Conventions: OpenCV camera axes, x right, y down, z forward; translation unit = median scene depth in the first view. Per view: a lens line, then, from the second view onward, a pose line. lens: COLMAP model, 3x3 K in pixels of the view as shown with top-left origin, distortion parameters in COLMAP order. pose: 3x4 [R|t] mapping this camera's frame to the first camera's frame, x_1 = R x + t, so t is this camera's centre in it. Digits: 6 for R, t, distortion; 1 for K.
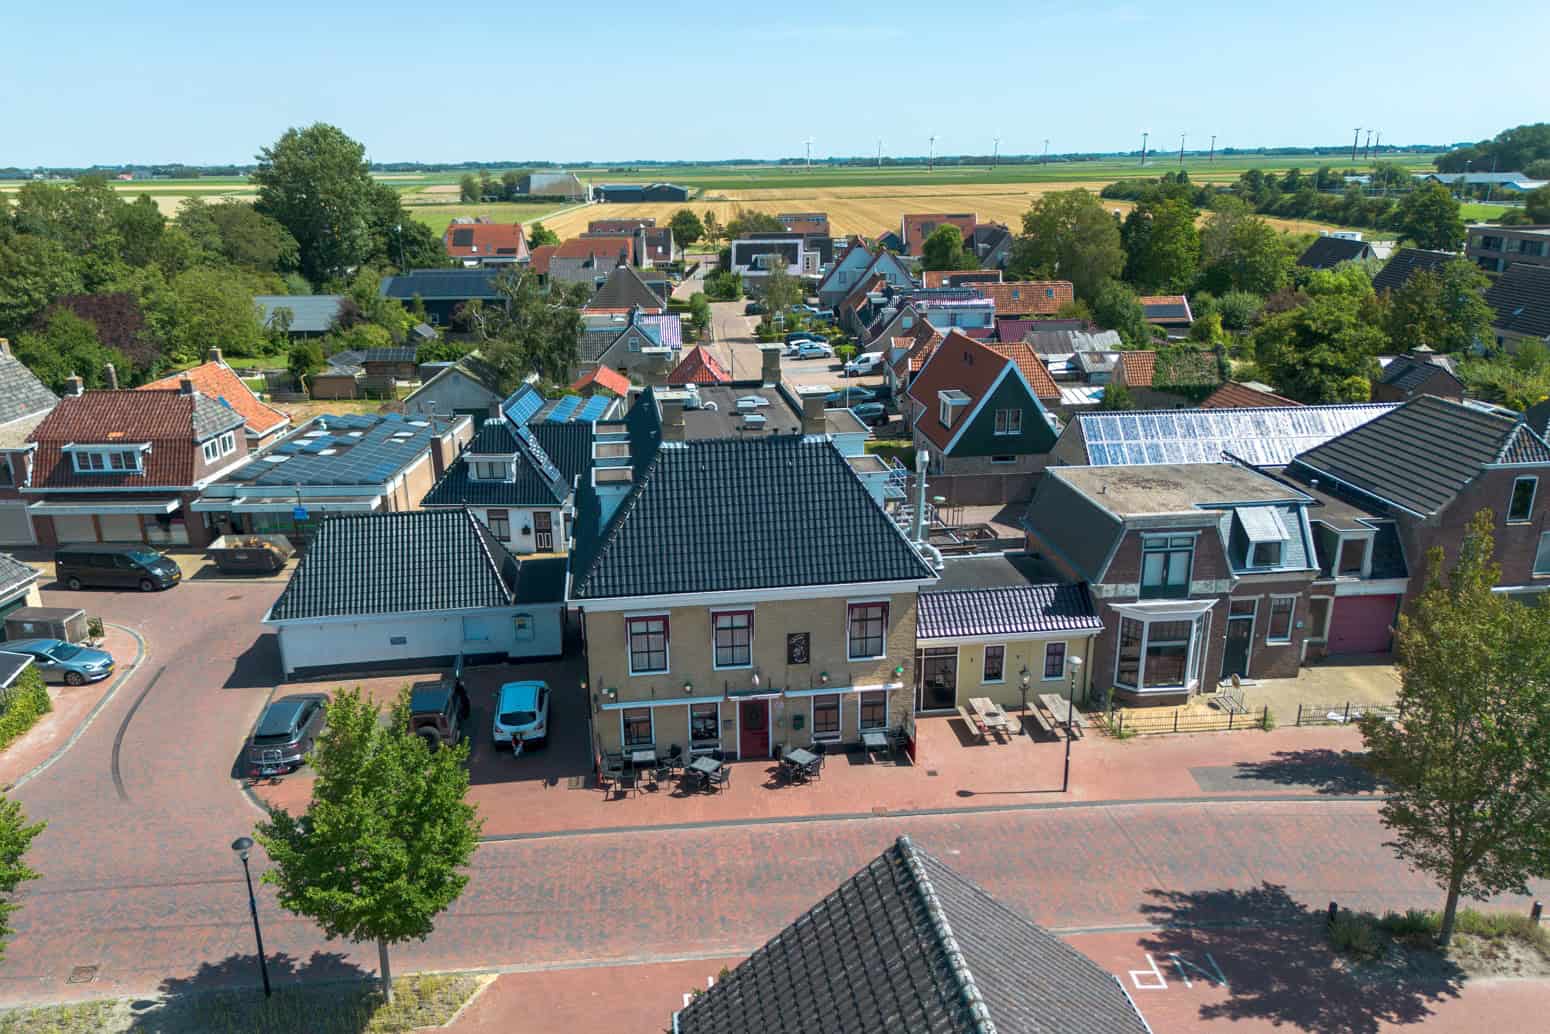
lens RADIAL K [[1129.9, 0, 775.0], [0, 1129.9, 517.0], [0, 0, 1]] dist [0.085404, -0.114833]
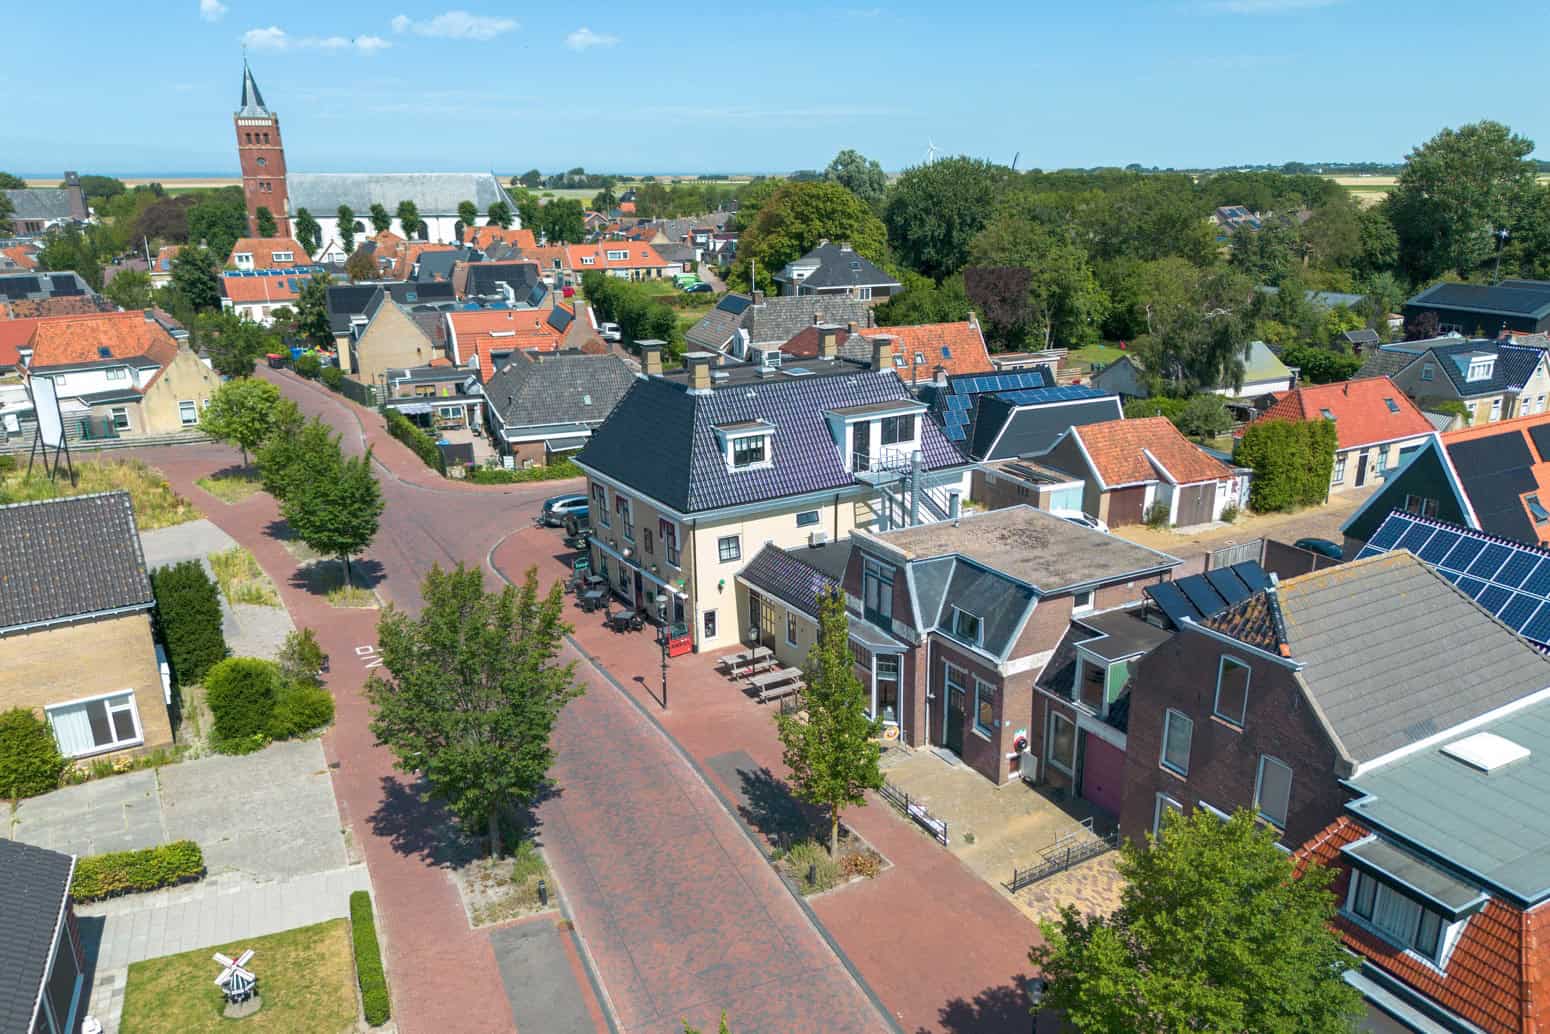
lens RADIAL K [[1129.9, 0, 775.0], [0, 1129.9, 517.0], [0, 0, 1]] dist [0.085404, -0.114833]
pose [[0.460315, 0.272551, -0.844882, 1.120899], [-0.268654, 0.949848, 0.160042, -0.154576], [0.846129, 0.153311, 0.510452, 0.413647]]
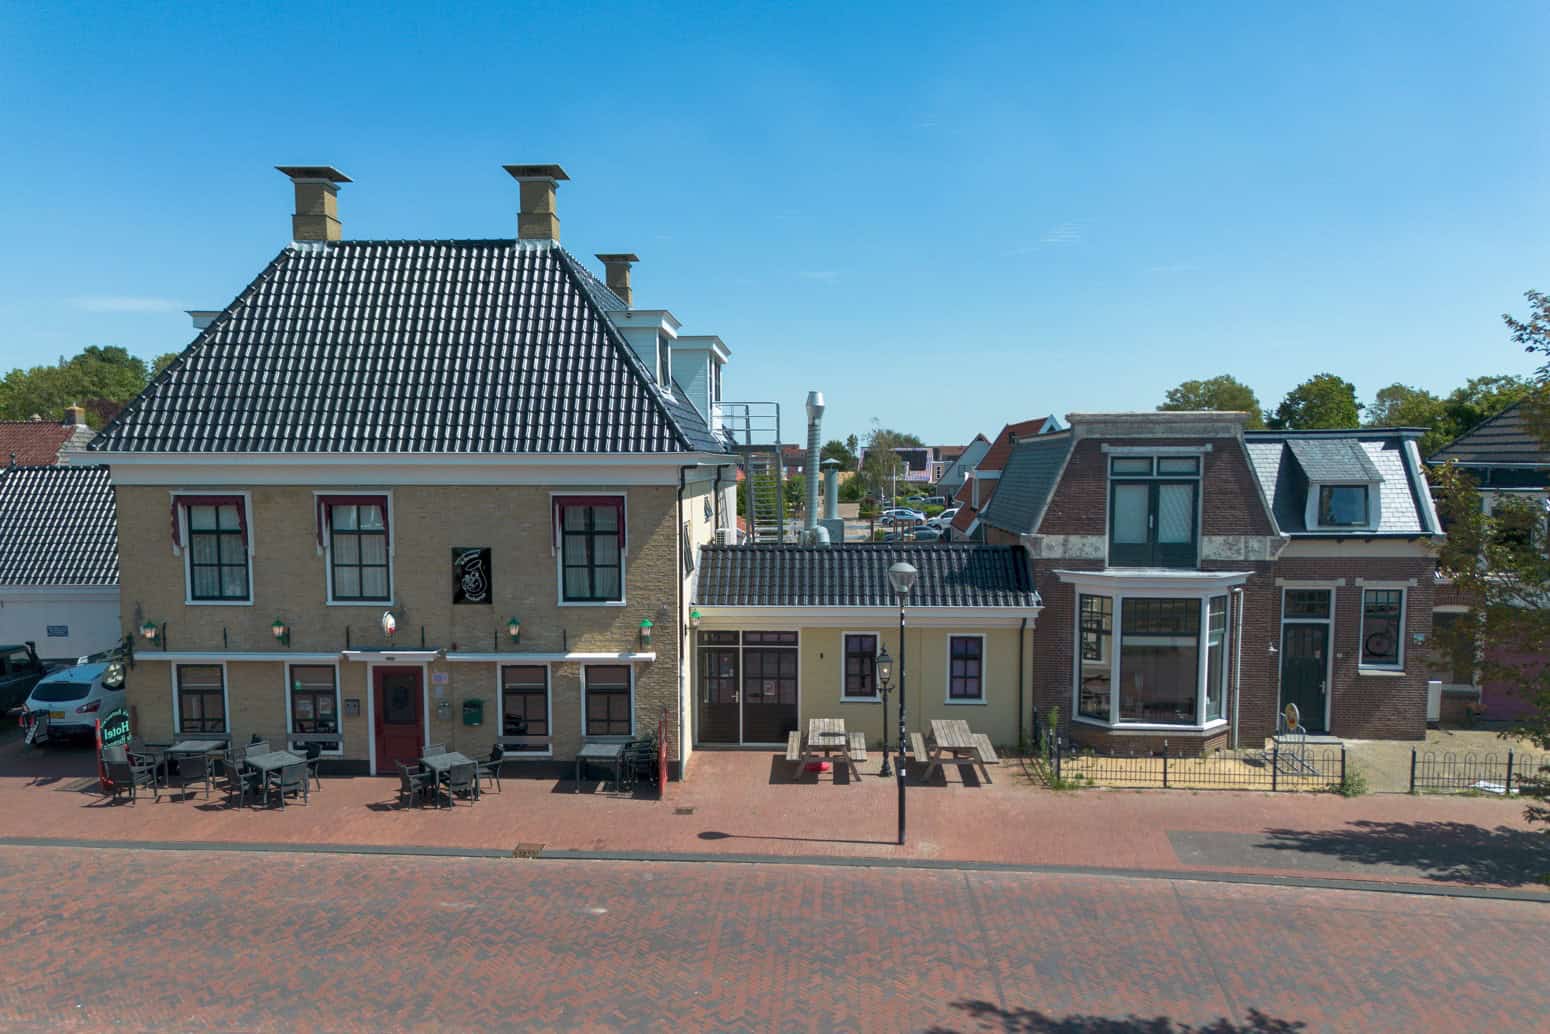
lens RADIAL K [[1093.2, 0, 775.0], [0, 1093.2, 517.0], [0, 0, 1]] dist [0.086967, -0.103156]
pose [[0.985566, 0.017838, -0.168349, 0.247973], [-0.056948, 0.971414, -0.230462, 0.190893], [0.159425, 0.236722, 0.958408, 0.425858]]
